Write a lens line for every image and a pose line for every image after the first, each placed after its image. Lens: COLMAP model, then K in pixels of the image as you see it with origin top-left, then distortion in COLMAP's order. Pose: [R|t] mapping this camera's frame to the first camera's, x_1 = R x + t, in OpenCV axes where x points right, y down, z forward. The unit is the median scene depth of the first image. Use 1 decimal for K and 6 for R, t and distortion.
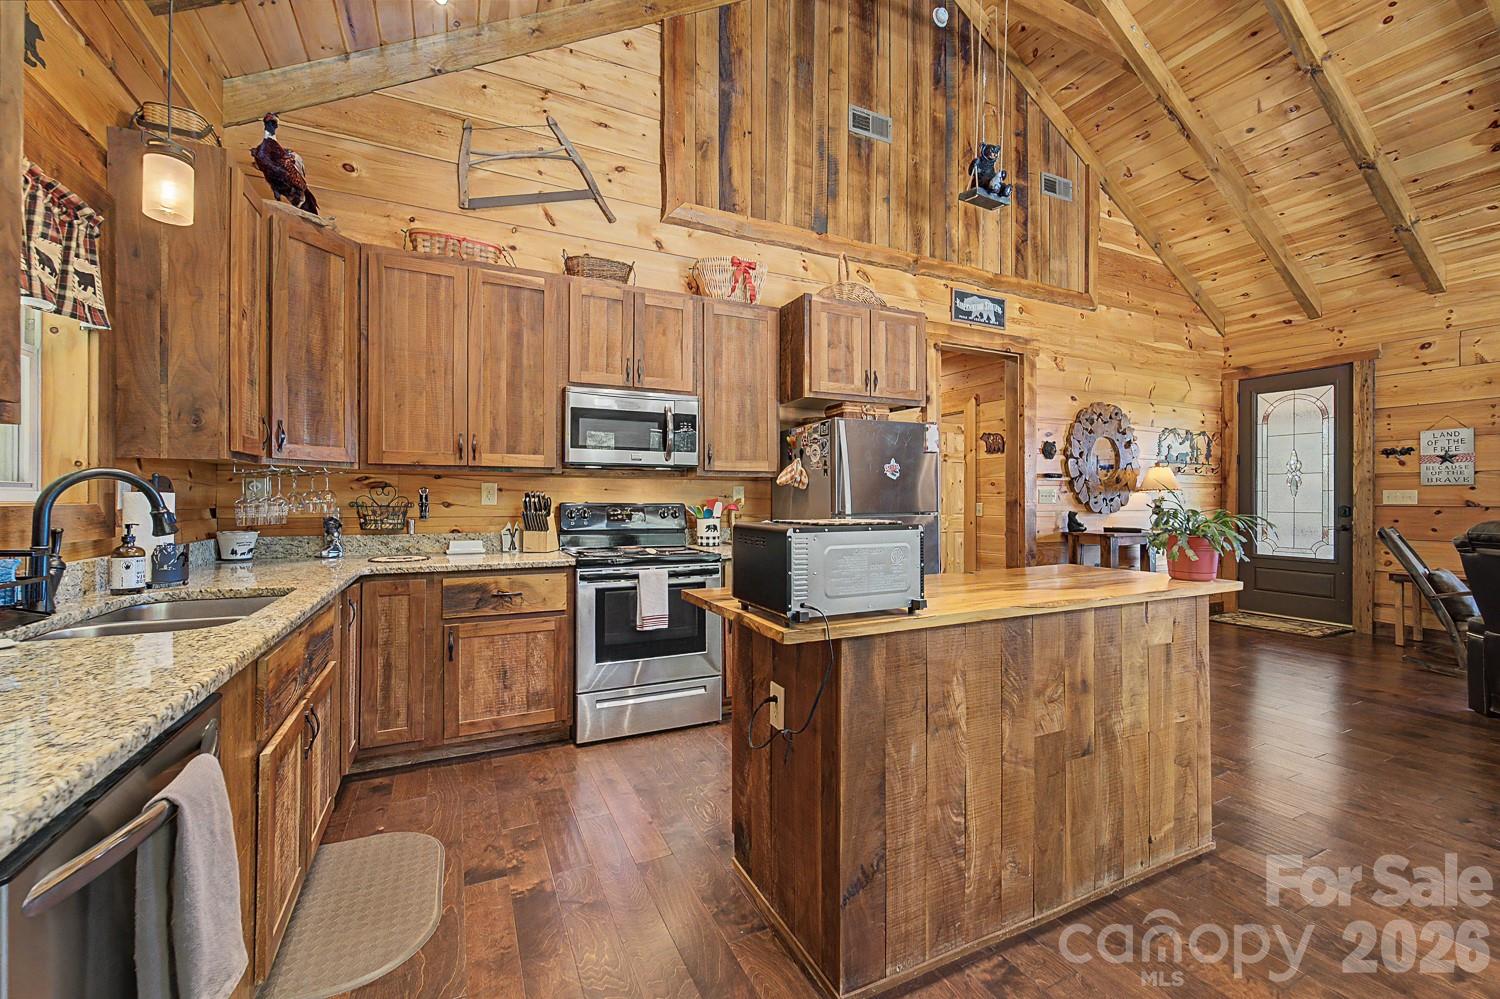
lens RADIAL K [[607.5, 0, 753.0], [0, 607.5, 495.7], [0, 0, 1]] dist [0.001083, -0.001357]
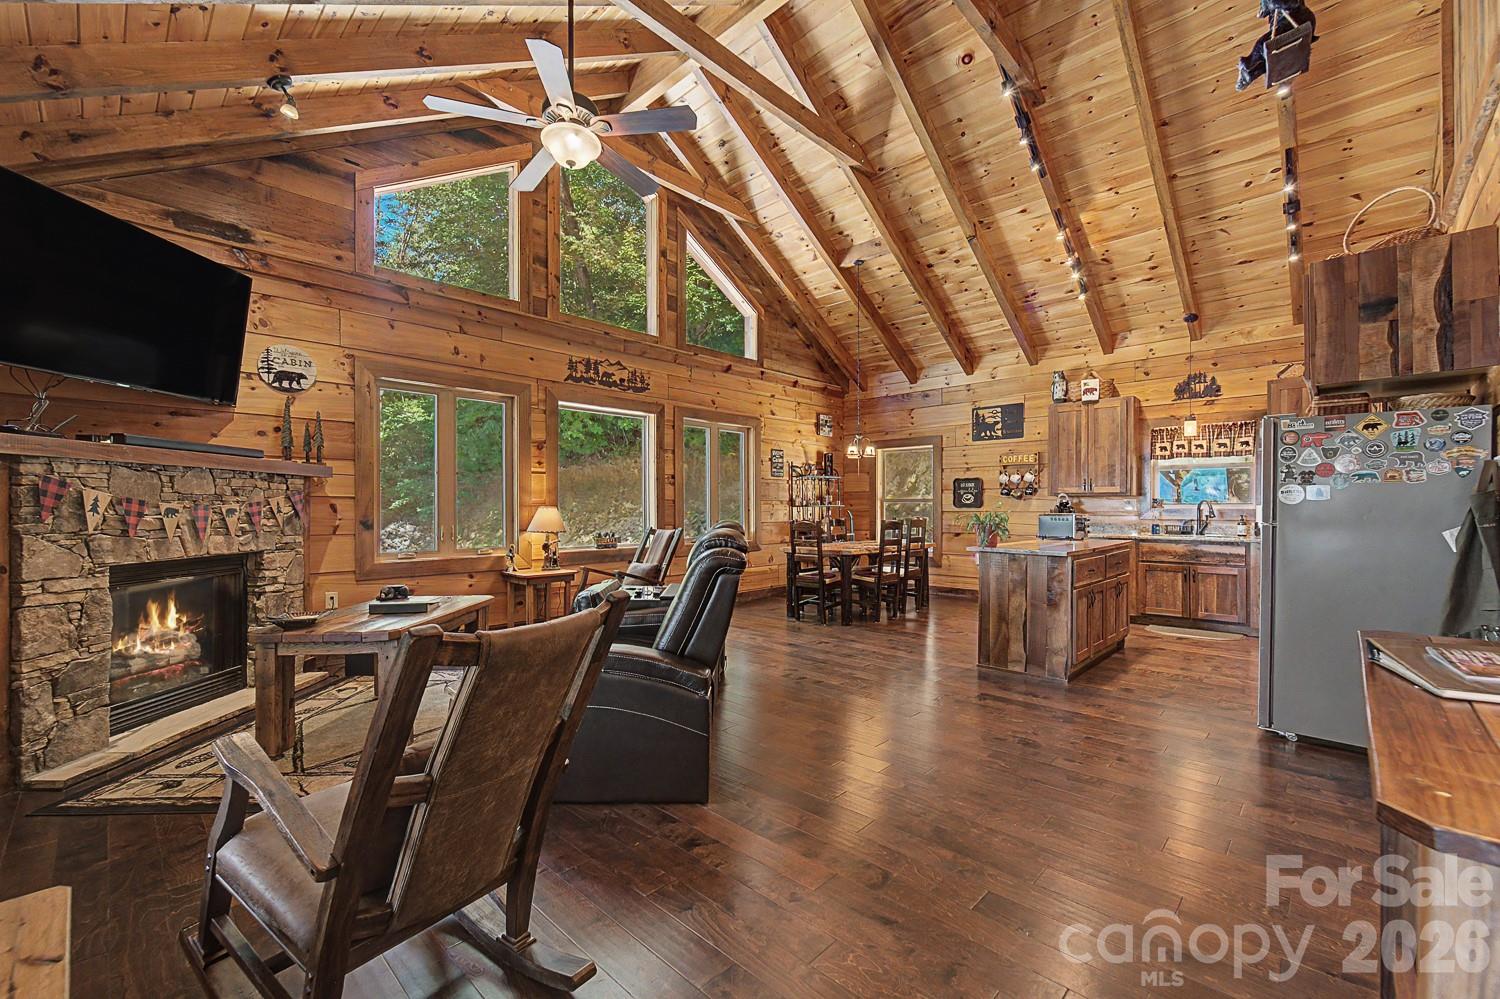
lens RADIAL K [[607.5, 0, 751.4], [0, 607.5, 515.3], [0, 0, 1]] dist [0.001083, -0.001357]
pose [[-0.938817, 0.003276, -0.344401, 1.235737], [0.000537, 0.999967, 0.008048, 0.008759], [0.344416, 0.007371, -0.938788, 1.506770]]
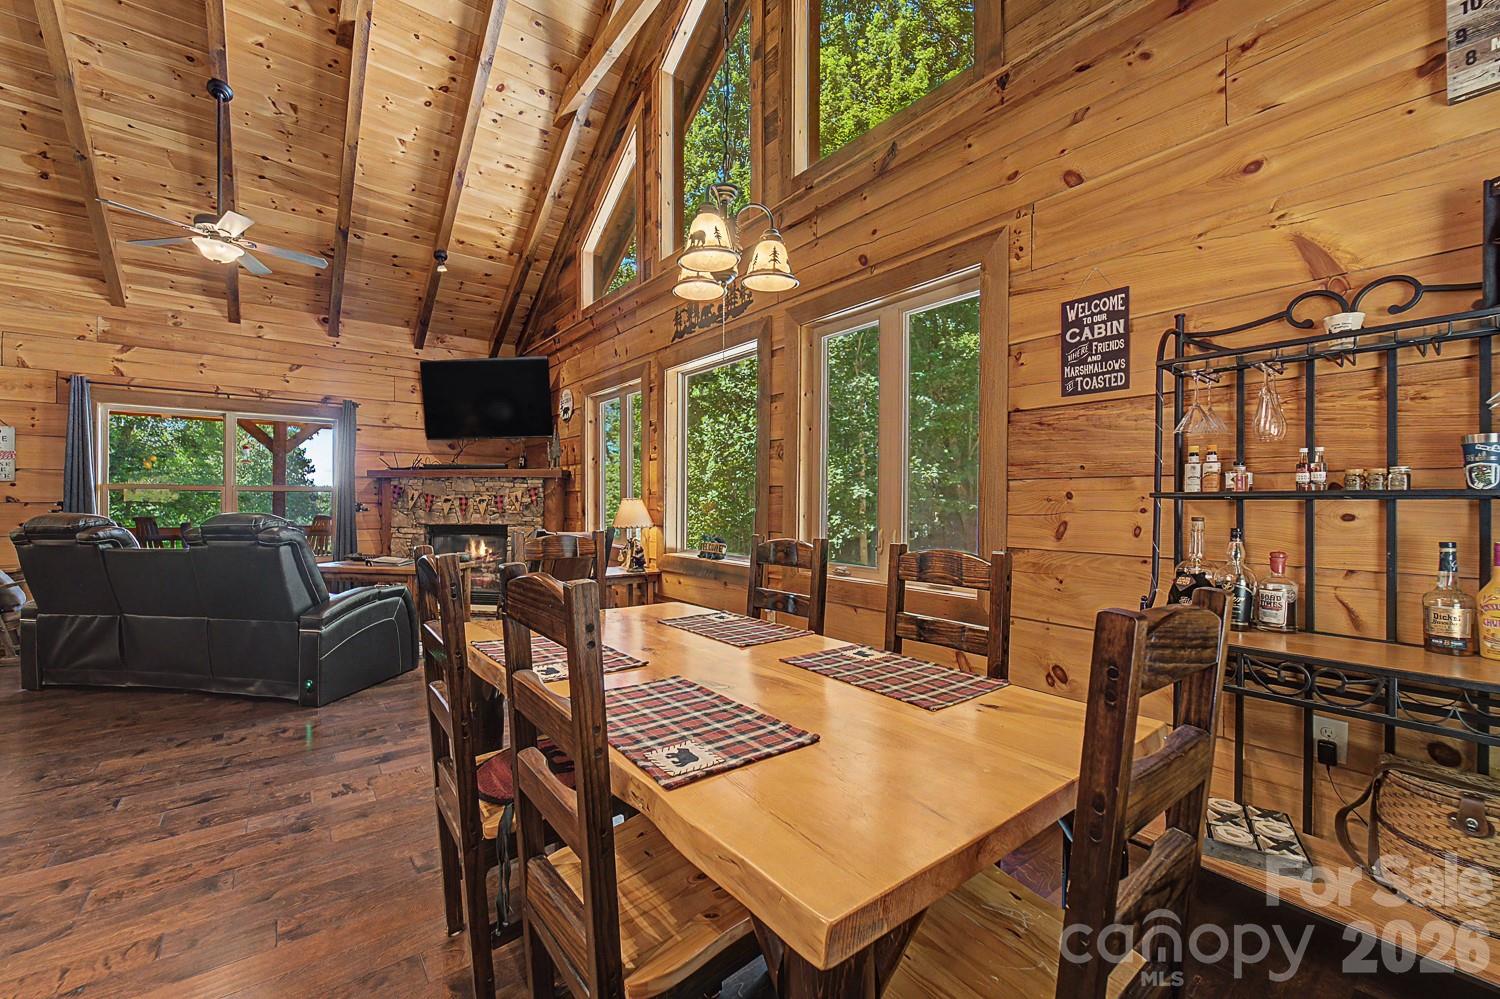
lens RADIAL K [[607.5, 0, 749.6], [0, 607.5, 499.0], [0, 0, 1]] dist [0.001083, -0.001357]
pose [[-0.201230, -0.001128, 0.979543, -0.120836], [-0.010923, 0.999940, -0.001093, -0.000676], [-0.979483, -0.010919, -0.201231, -0.042767]]
